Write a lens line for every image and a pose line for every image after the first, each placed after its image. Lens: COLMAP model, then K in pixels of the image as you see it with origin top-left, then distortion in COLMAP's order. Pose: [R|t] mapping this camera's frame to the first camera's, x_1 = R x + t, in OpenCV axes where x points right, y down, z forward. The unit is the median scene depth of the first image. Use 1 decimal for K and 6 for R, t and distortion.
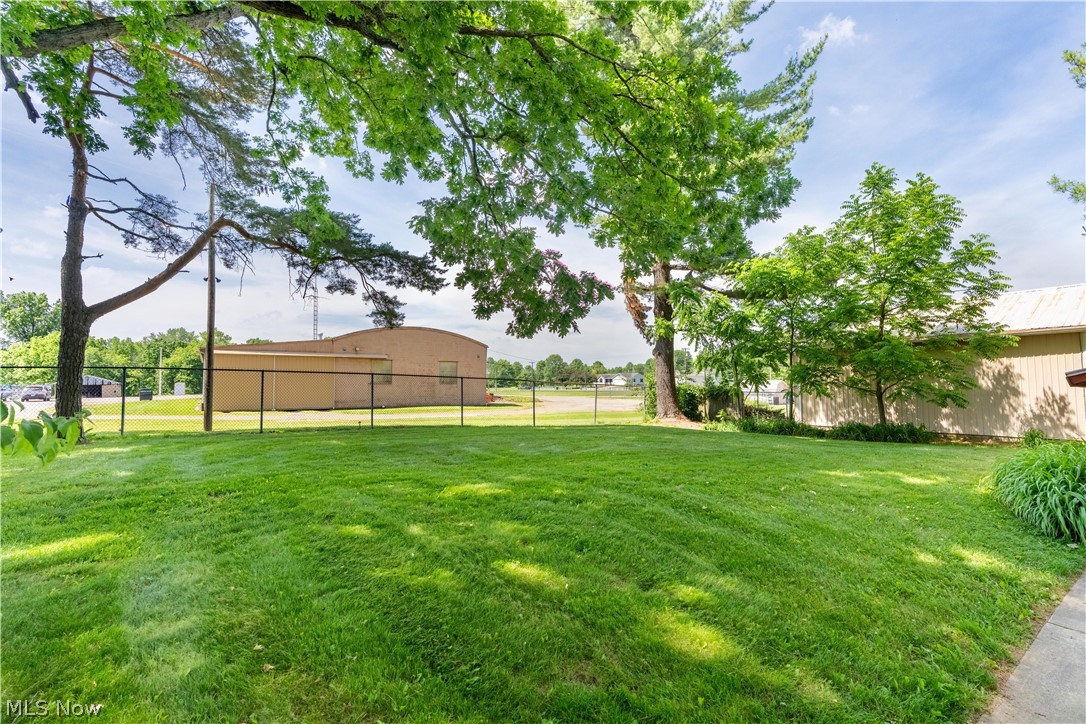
lens RADIAL K [[490.8, 0, 544.2], [0, 490.8, 361.4], [0, 0, 1]] dist [-0.001581, 0.000417]
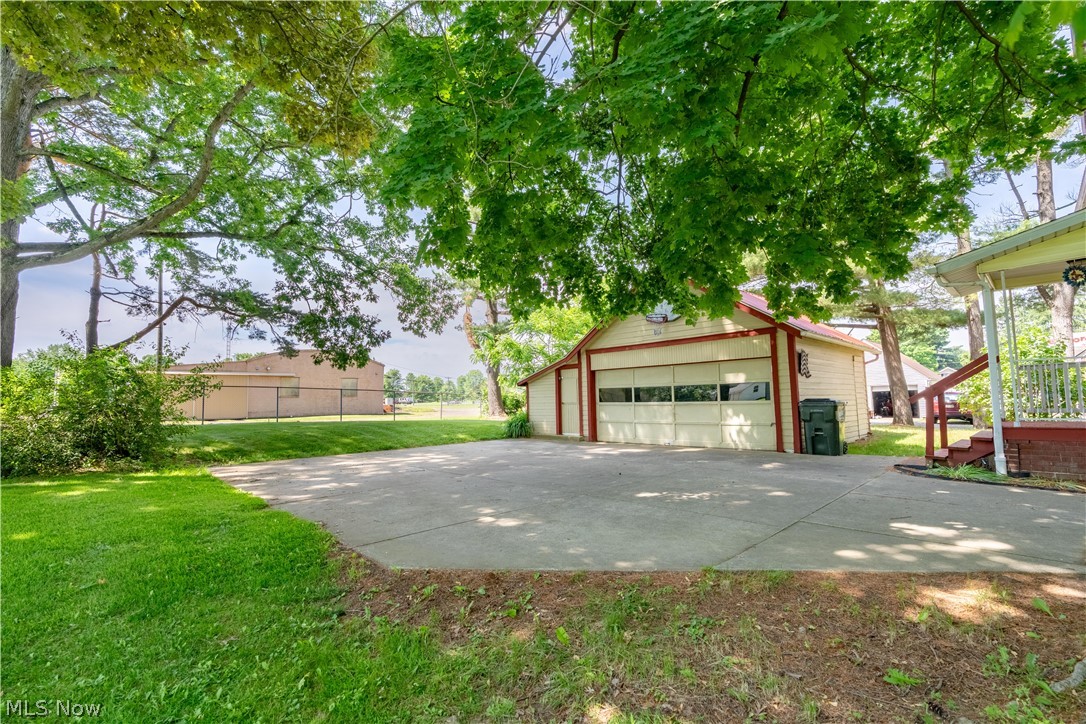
lens RADIAL K [[476.8, 0, 543.0], [0, 476.8, 362.0], [0, 0, 1]] dist [-0.001066, 0.000050]
pose [[0.987475, -0.002603, 0.157753, 0.271336], [0.007354, 0.999537, -0.029536, -0.002875], [-0.157603, 0.030326, 0.987037, -0.702375]]
